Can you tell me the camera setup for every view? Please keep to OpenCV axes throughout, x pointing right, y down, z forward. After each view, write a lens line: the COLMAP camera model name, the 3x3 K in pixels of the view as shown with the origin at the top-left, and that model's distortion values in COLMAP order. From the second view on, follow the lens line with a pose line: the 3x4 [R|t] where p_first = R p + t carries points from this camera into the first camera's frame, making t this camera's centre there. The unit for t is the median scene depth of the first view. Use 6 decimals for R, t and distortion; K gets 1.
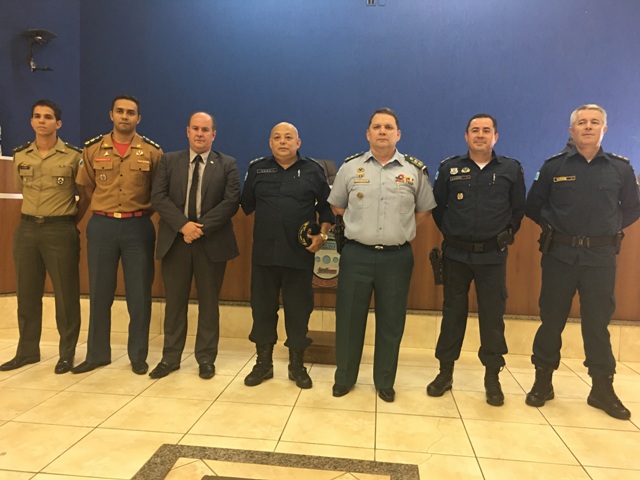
lens RADIAL K [[565.5, 0, 320.0], [0, 565.5, 240.0], [0, 0, 1]] dist [-0.004255, -0.005590]
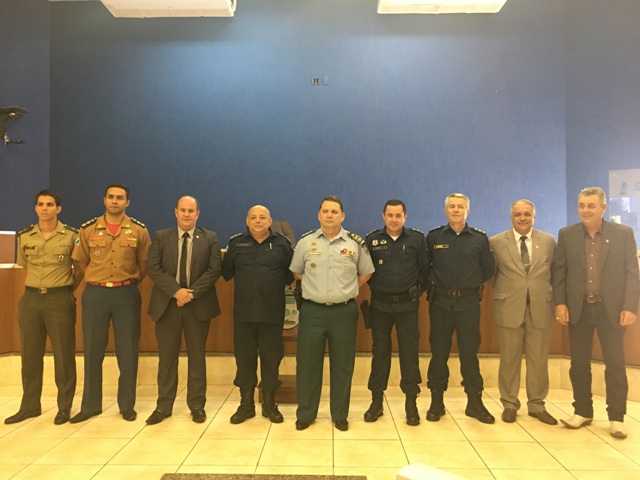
lens RADIAL K [[565.5, 0, 320.0], [0, 565.5, 240.0], [0, 0, 1]] dist [-0.004255, -0.005590]
pose [[0.995746, -0.030682, 0.086881, -0.020457], [0.036559, 0.997091, -0.066880, -0.042683], [-0.084577, 0.069772, 0.993971, -0.223837]]
